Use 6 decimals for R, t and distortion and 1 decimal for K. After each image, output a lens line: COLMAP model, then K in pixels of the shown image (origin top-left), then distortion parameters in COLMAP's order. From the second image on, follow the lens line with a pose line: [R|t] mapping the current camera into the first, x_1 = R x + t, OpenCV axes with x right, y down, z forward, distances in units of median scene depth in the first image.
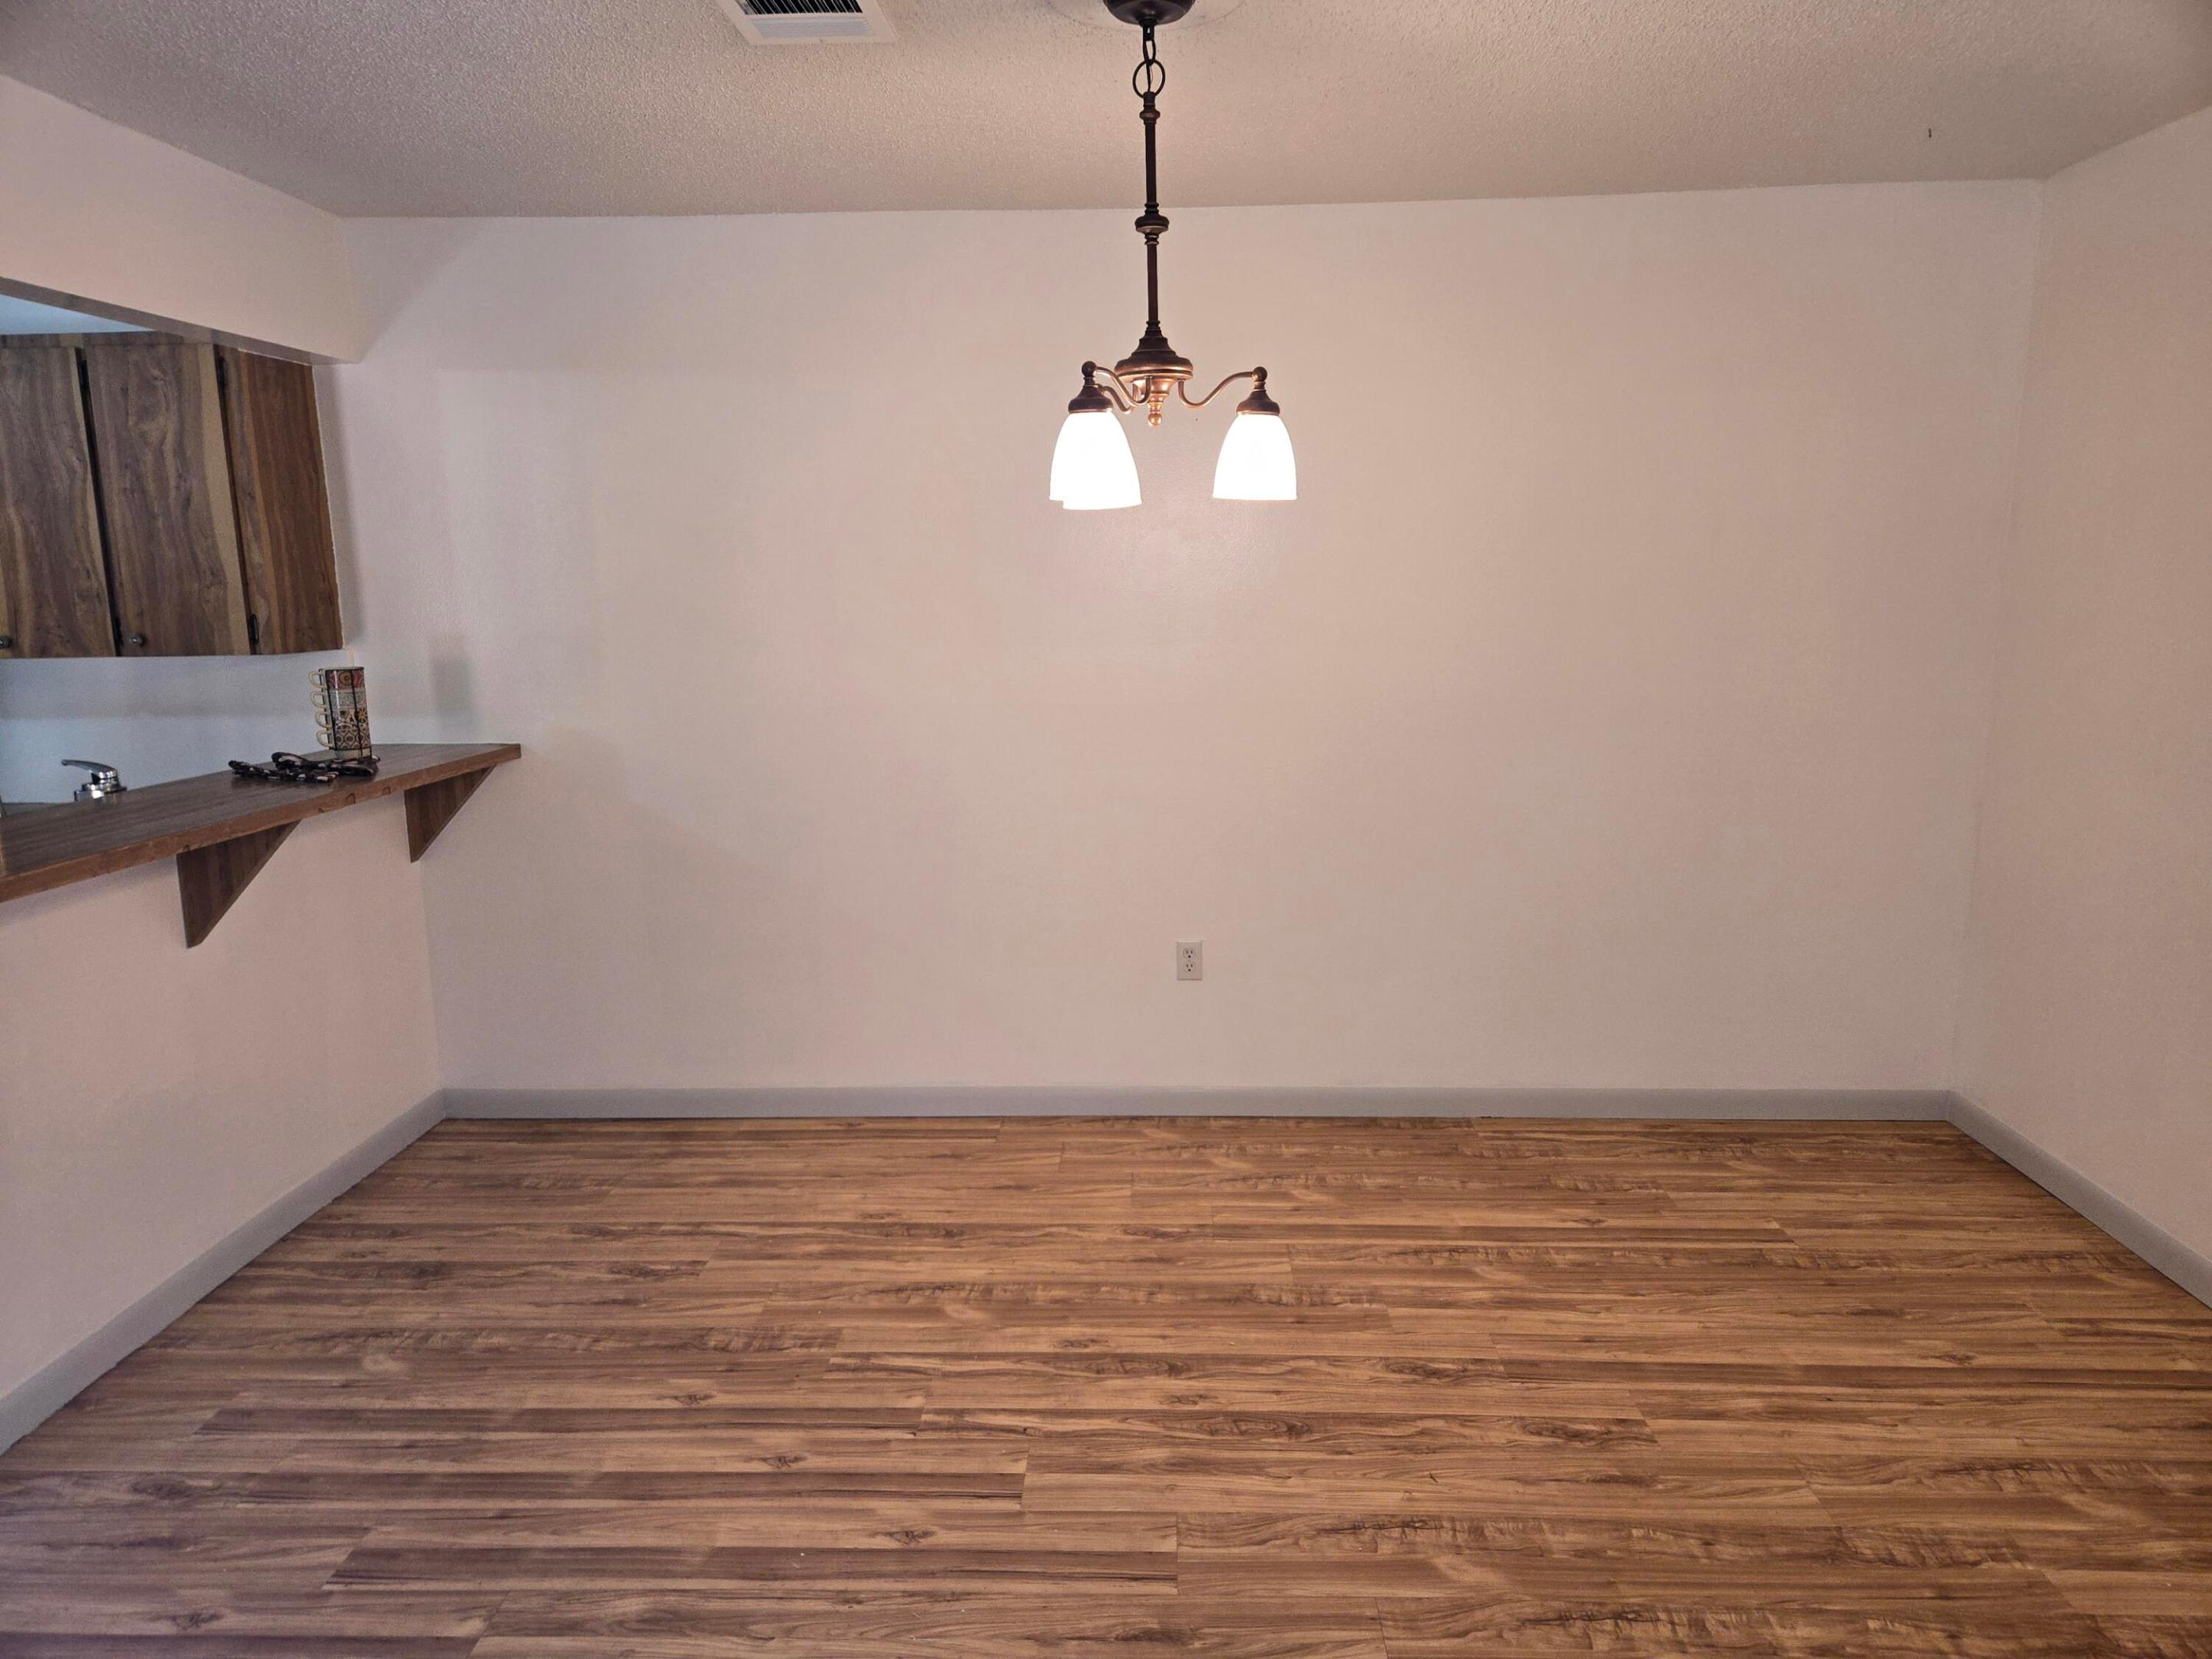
lens RADIAL K [[1472.8, 0, 1120.9], [0, 1472.8, 846.6], [0, 0, 1]] dist [0.083358, -0.076210]
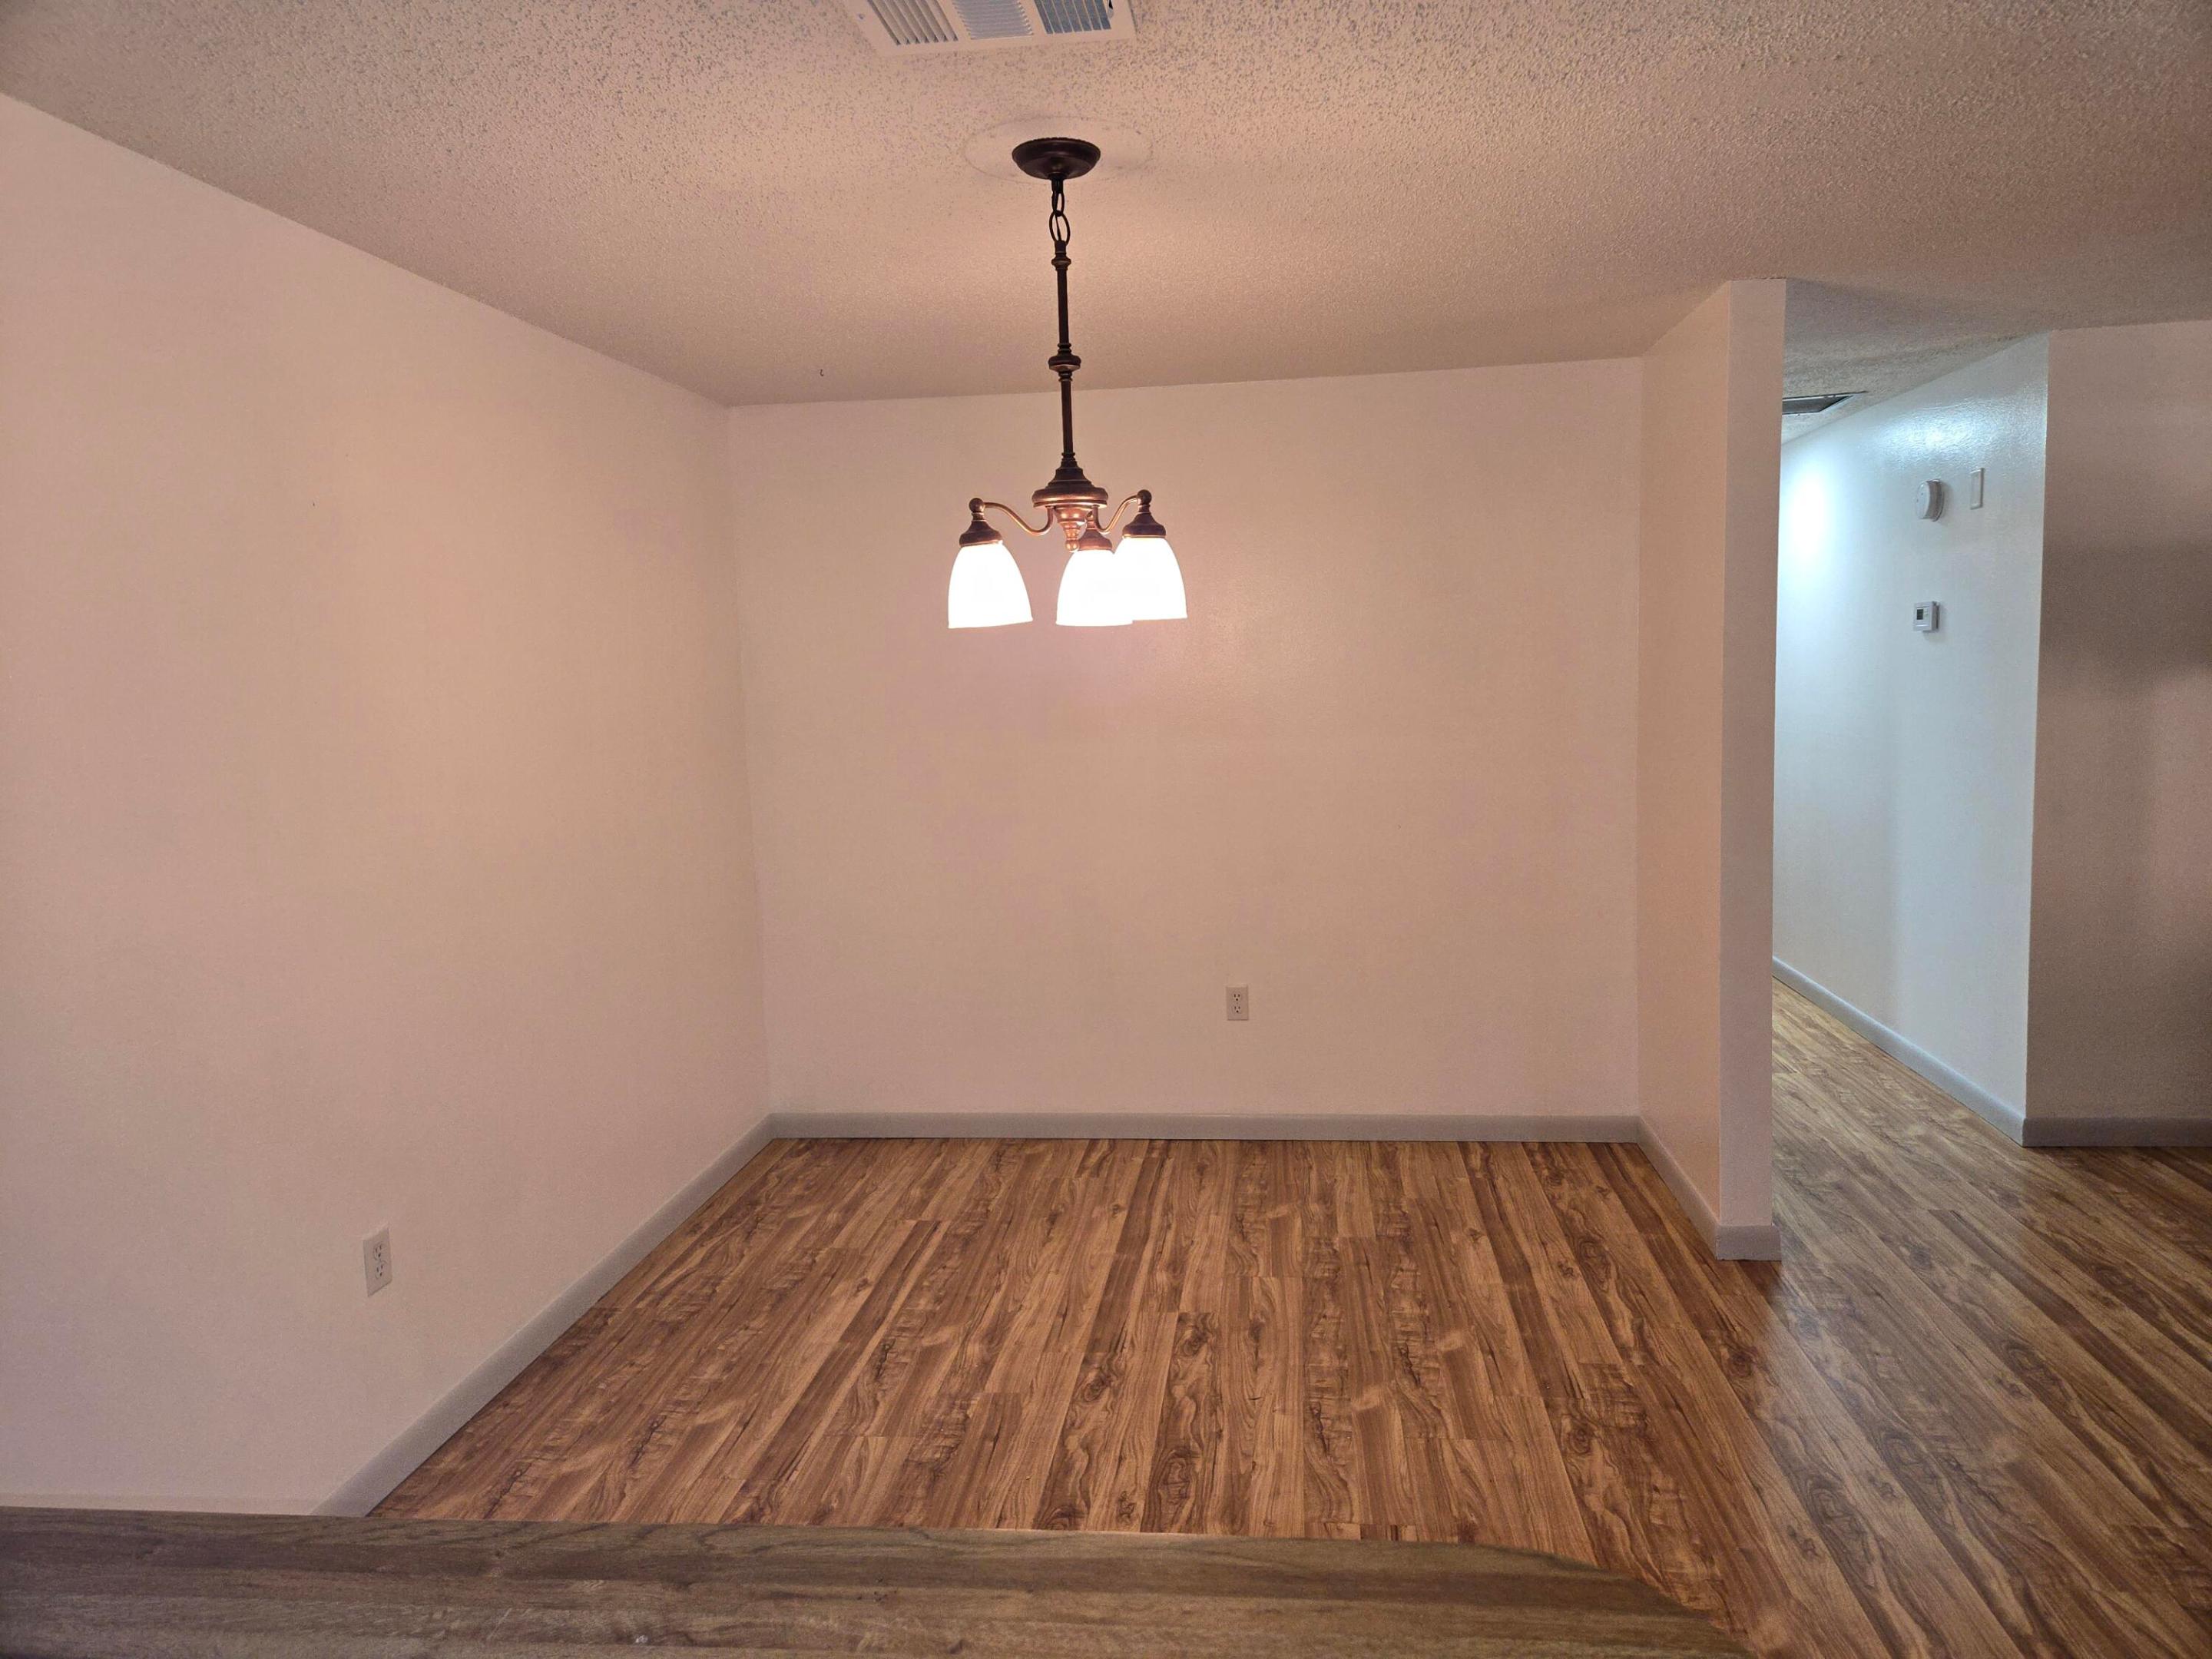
lens RADIAL K [[1471.3, 0, 1104.2], [0, 1471.3, 824.4], [0, 0, 1]] dist [0.080223, -0.061133]
pose [[0.091586, -0.100542, 0.990709, -0.693899], [0.220439, 0.972254, 0.078290, -0.119534], [-0.971091, 0.211221, 0.111208, 0.620336]]
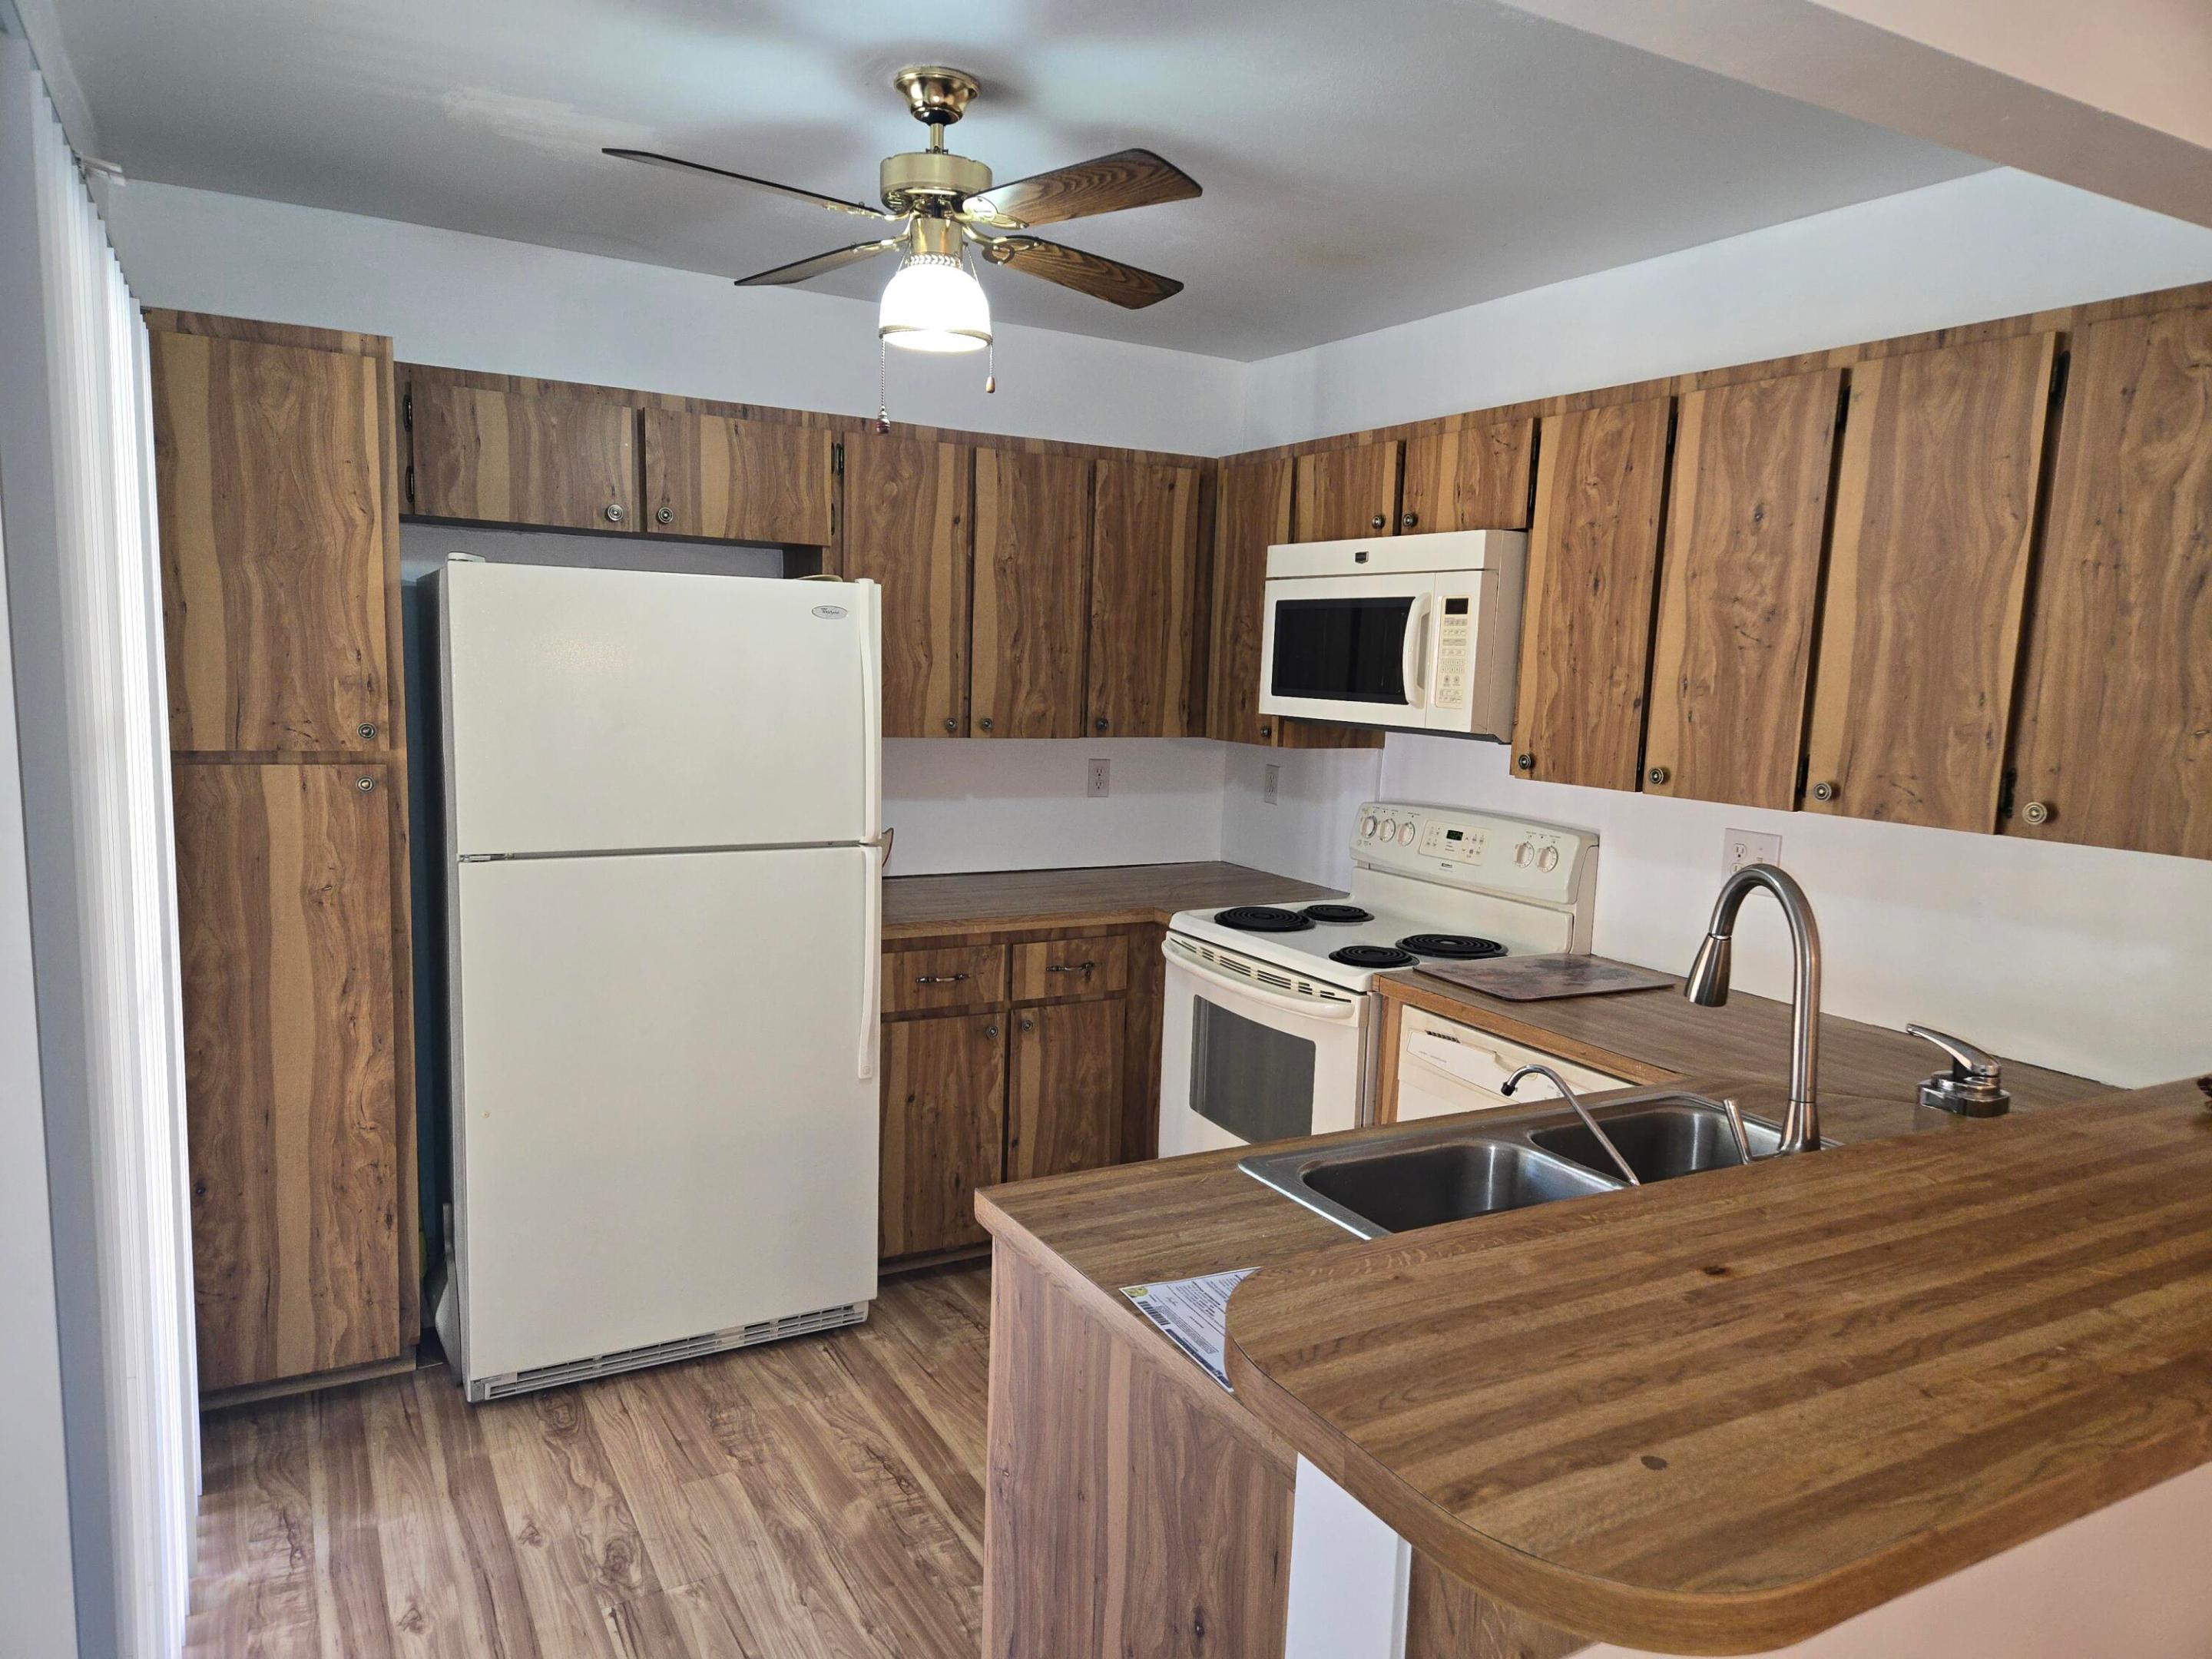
lens RADIAL K [[1471.4, 0, 1107.9], [0, 1471.4, 849.2], [0, 0, 1]] dist [0.086248, -0.074181]
pose [[0.525965, 0.145997, -0.837882, -0.357374], [-0.201020, 0.978584, 0.044327, -0.077989], [0.826409, 0.145117, 0.544049, 0.386080]]
